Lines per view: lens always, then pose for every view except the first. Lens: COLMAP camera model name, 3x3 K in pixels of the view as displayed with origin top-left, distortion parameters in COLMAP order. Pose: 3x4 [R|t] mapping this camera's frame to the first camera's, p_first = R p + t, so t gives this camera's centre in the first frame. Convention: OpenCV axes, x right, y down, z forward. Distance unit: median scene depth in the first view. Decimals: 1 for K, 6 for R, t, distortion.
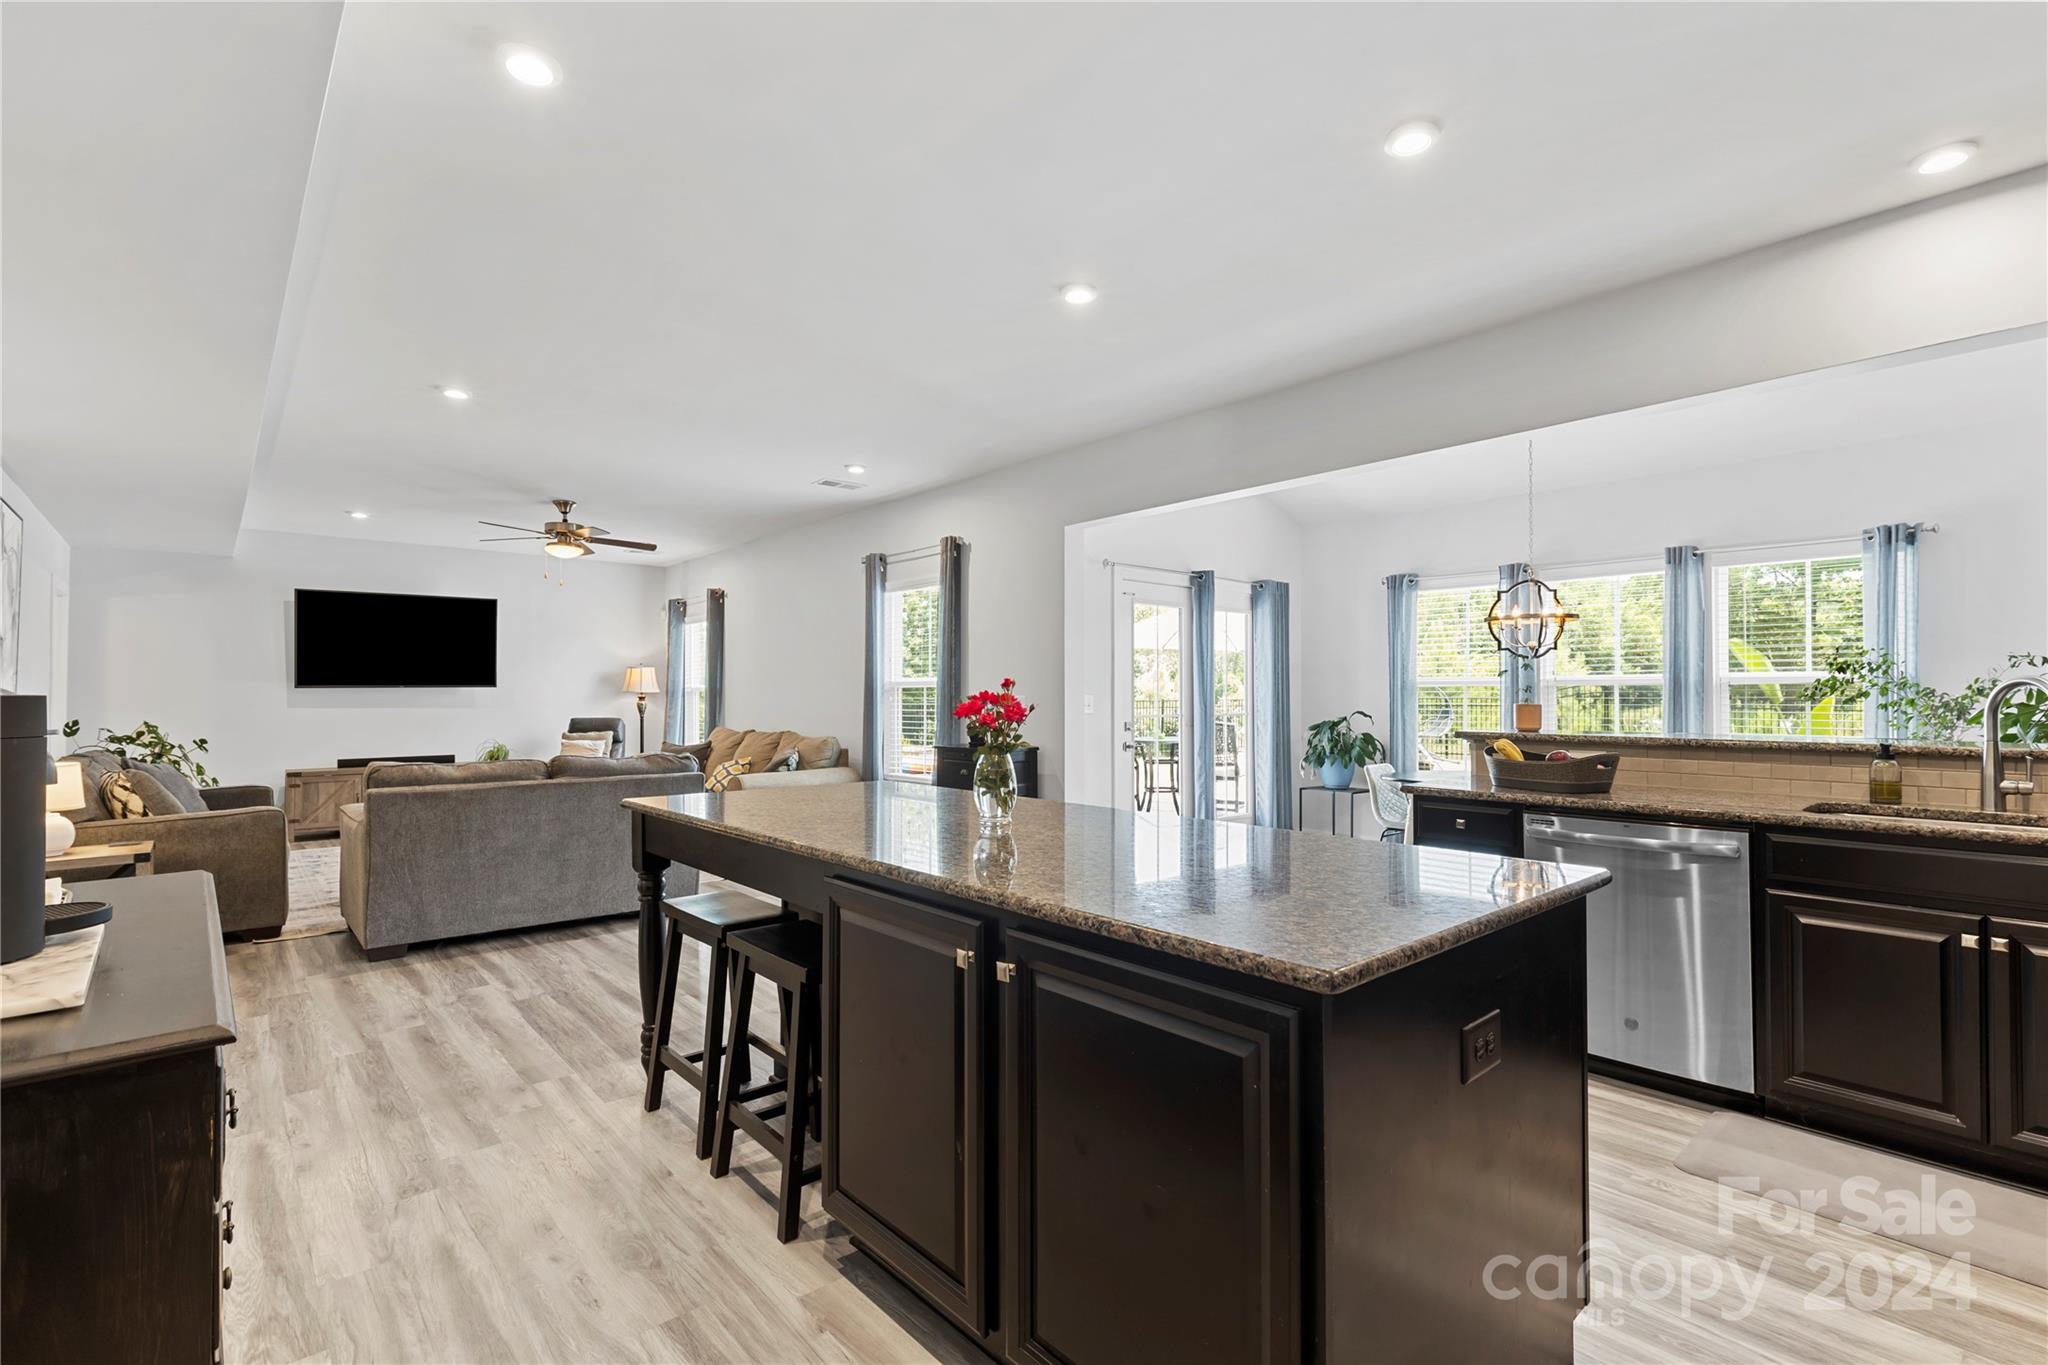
lens RADIAL K [[927.8, 0, 1025.5], [0, 927.8, 685.6], [0, 0, 1]] dist [0.007702, -0.000889]
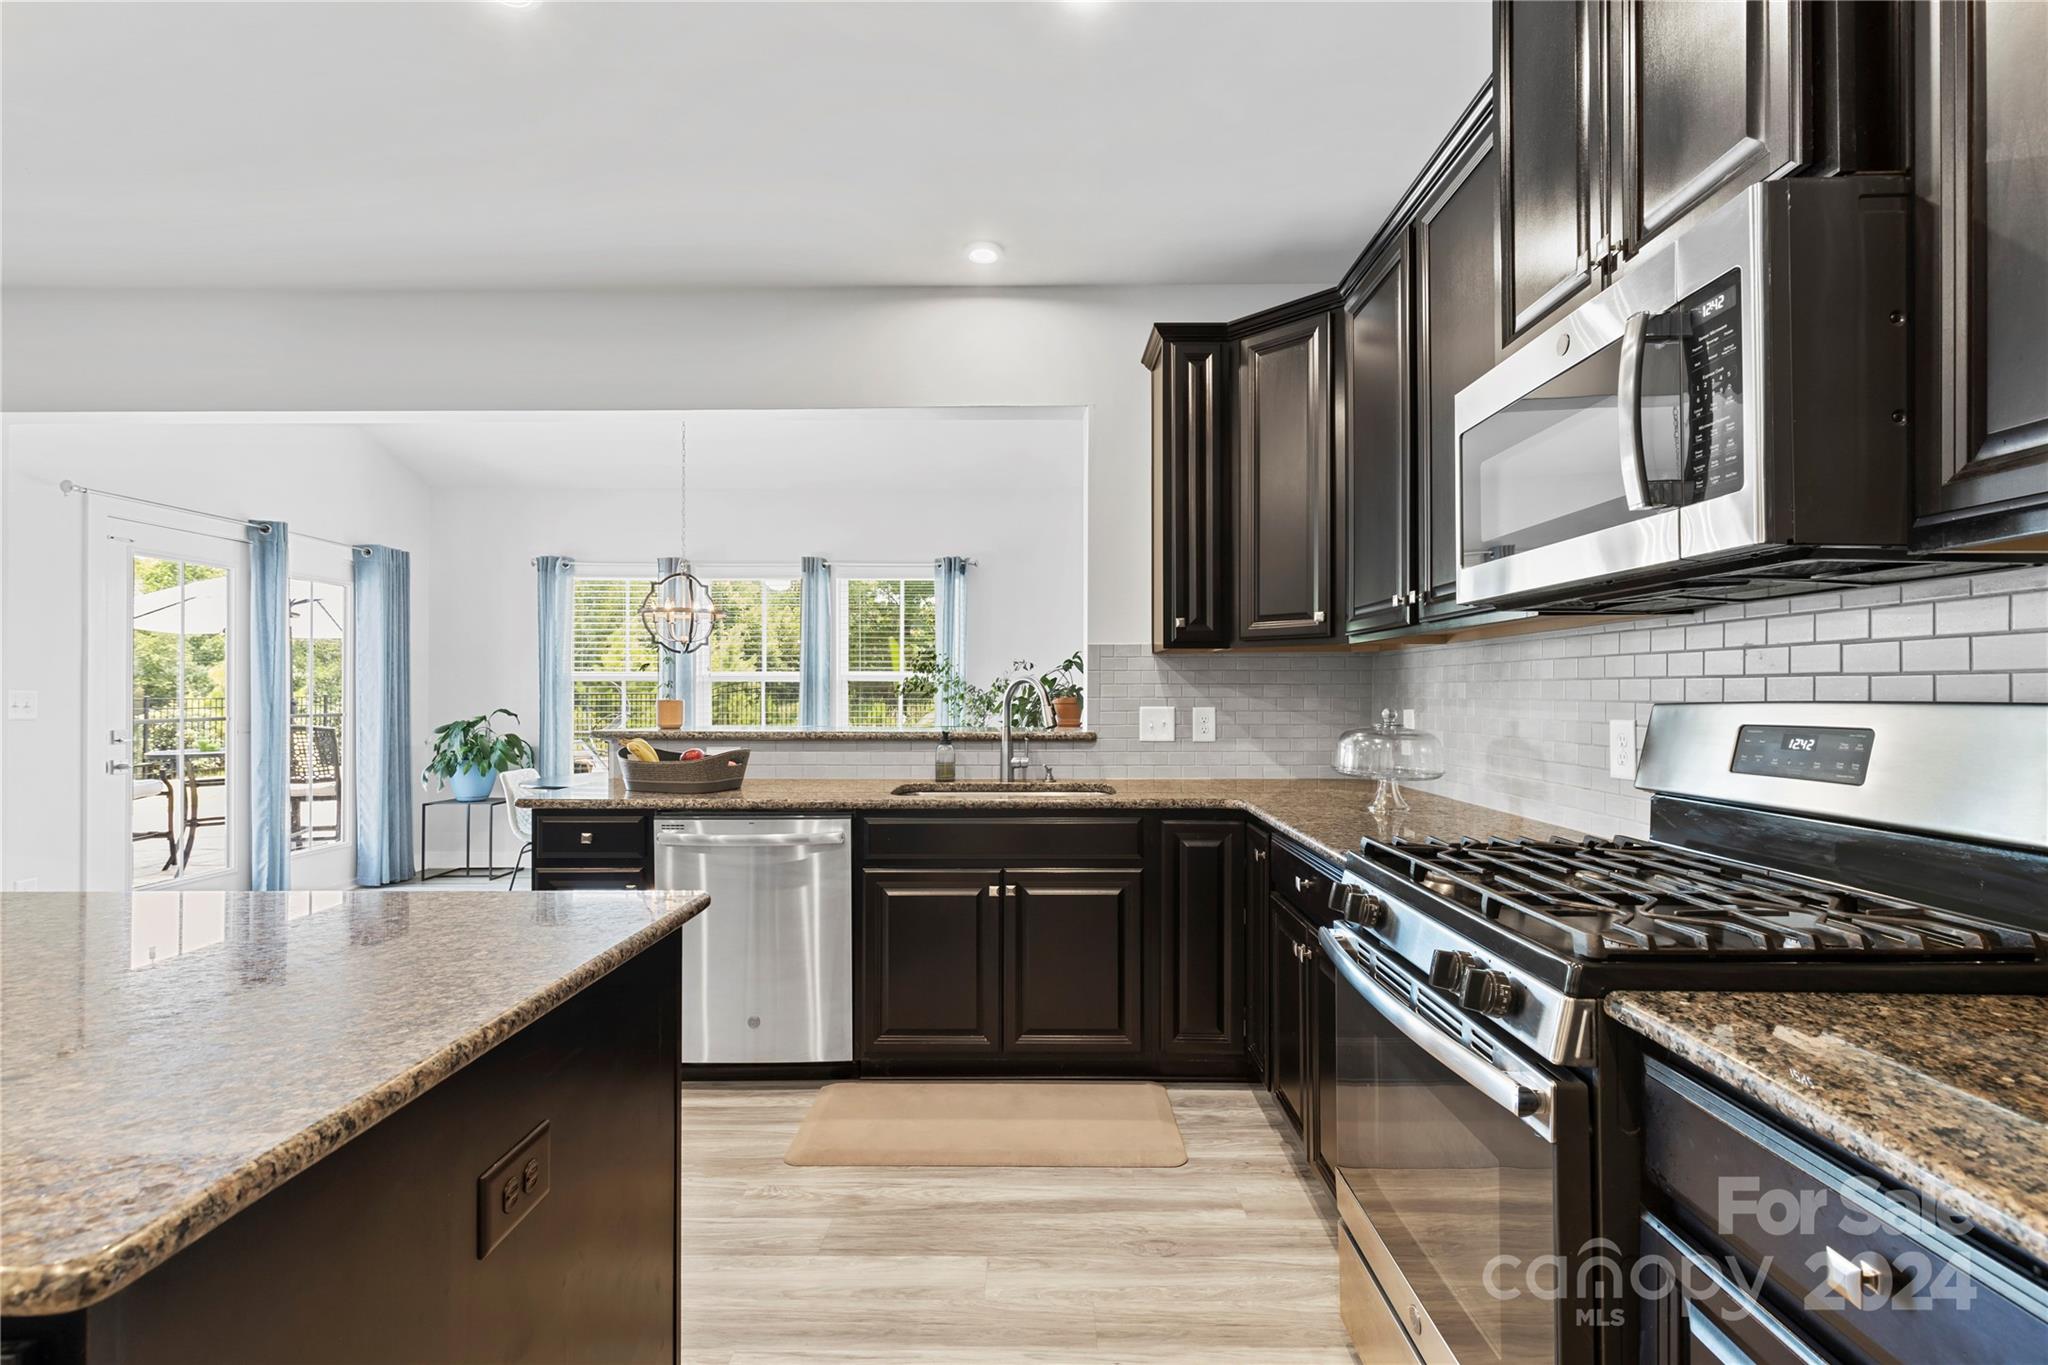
lens RADIAL K [[927.8, 0, 1025.4], [0, 927.8, 689.0], [0, 0, 1]] dist [0.007702, -0.000889]
pose [[0.677263, 0.002510, 0.735737, 0.089633], [-0.008334, 0.999956, 0.004260, 0.001805], [-0.735694, -0.009016, 0.677254, 0.093144]]
